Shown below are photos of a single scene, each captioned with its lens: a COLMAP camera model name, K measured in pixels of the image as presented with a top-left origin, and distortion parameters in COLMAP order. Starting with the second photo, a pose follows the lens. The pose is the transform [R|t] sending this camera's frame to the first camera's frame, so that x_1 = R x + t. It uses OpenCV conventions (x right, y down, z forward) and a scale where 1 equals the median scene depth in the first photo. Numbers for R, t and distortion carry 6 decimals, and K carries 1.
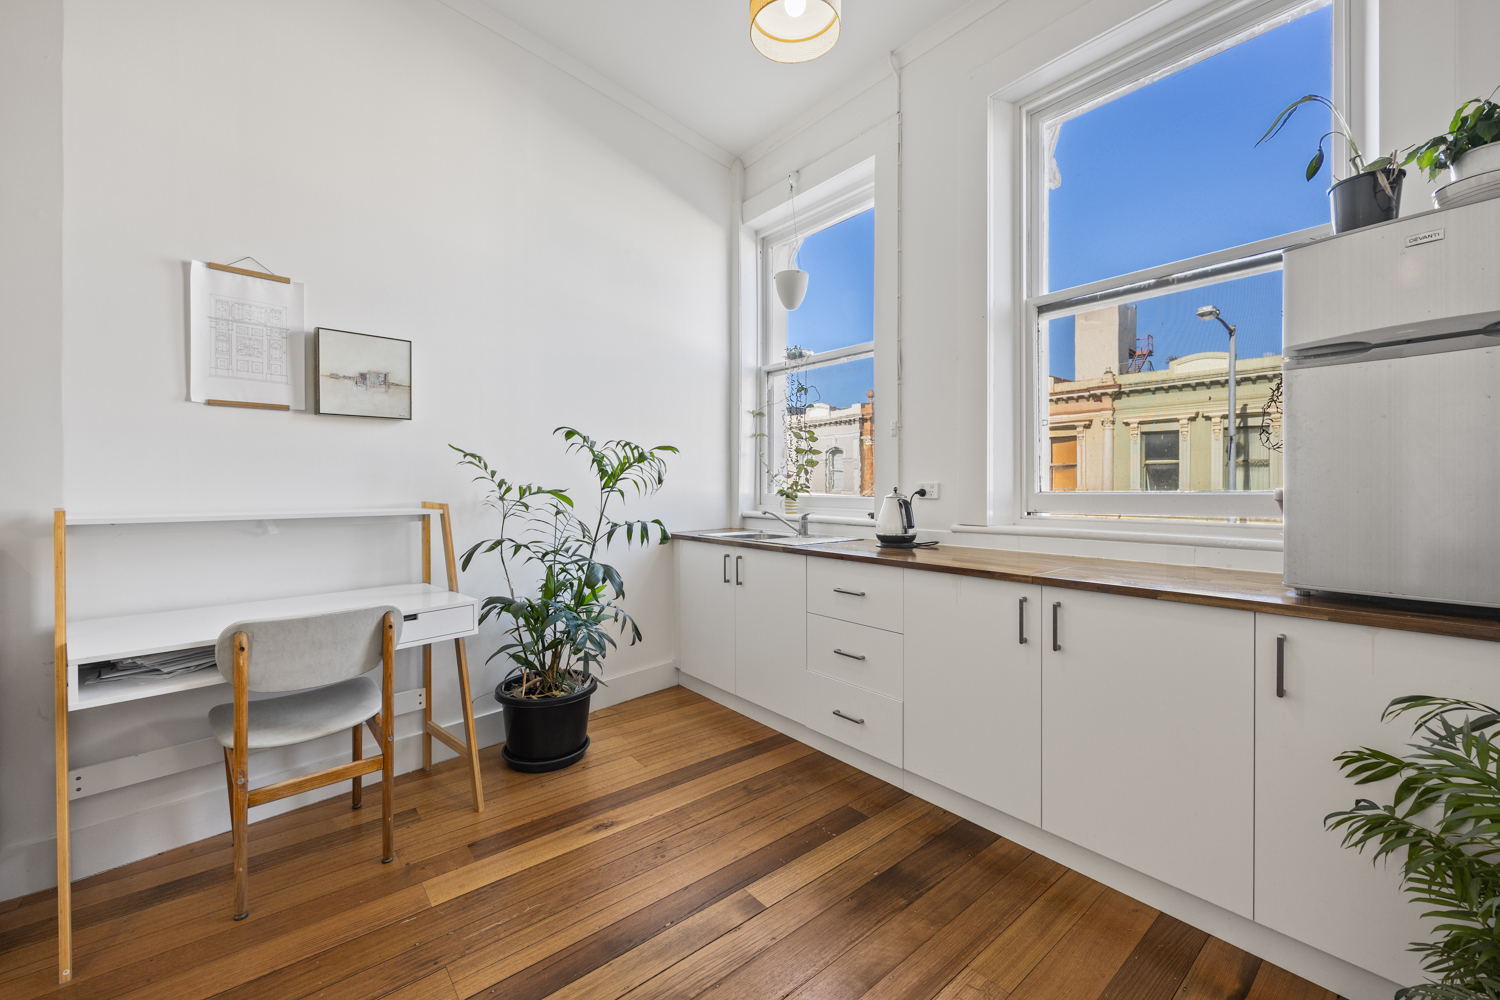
lens RADIAL K [[607.3, 0, 739.2], [0, 607.3, 497.3], [0, 0, 1]] dist [-0.004711, -0.000032]
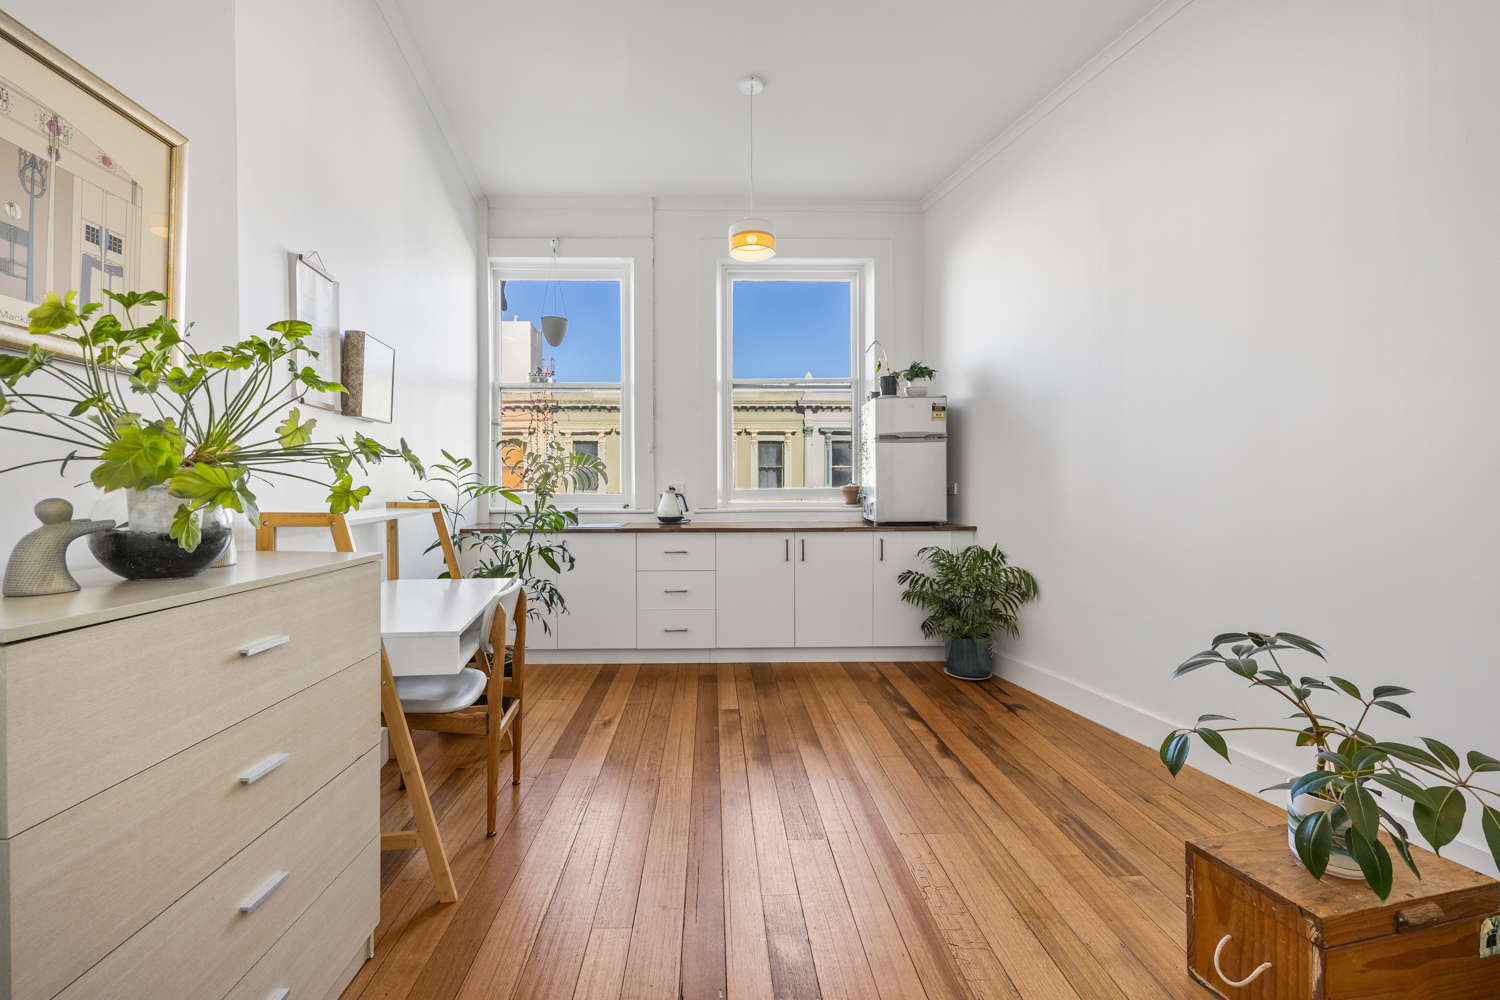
lens RADIAL K [[607.3, 0, 739.2], [0, 607.3, 497.3], [0, 0, 1]] dist [-0.004711, -0.000032]
pose [[0.609927, -0.016245, 0.792291, -0.915241], [0.015600, 0.999842, 0.008491, 0.001868], [-0.792304, 0.007181, 0.610085, -0.099996]]
